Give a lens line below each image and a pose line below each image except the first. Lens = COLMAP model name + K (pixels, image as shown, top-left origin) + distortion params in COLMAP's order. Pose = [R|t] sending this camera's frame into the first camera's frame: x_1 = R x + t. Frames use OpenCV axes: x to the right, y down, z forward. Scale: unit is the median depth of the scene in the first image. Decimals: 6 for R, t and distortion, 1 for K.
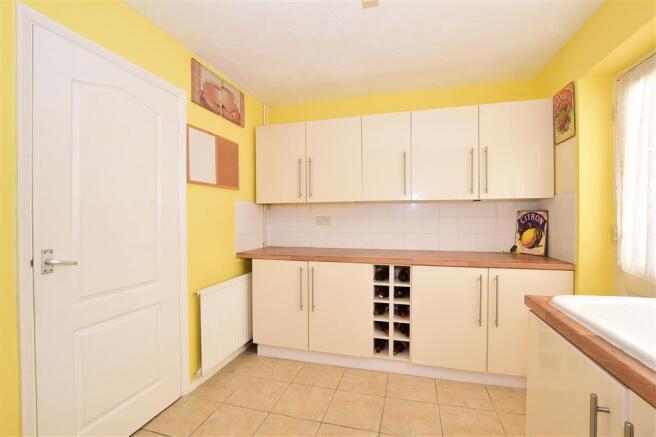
lens RADIAL K [[292.3, 0, 336.5], [0, 292.3, 220.4], [0, 0, 1]] dist [-0.009607, 0.000997]
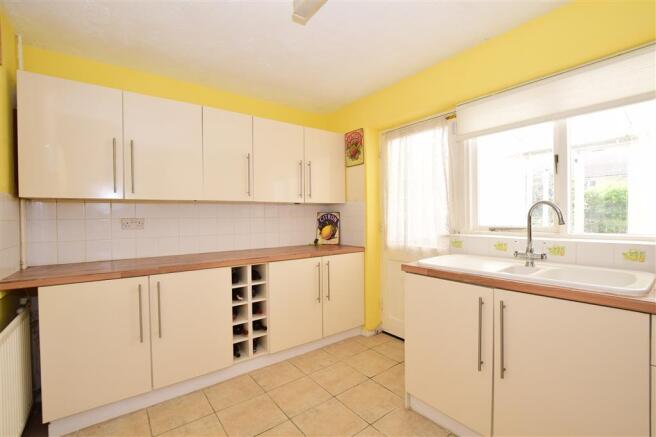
lens RADIAL K [[292.3, 0, 336.5], [0, 292.3, 220.4], [0, 0, 1]] dist [-0.009607, 0.000997]
pose [[0.611715, -0.014679, 0.790942, -0.412649], [0.017538, 0.999834, 0.004991, -0.001470], [-0.790884, 0.010819, 0.611871, 0.140431]]
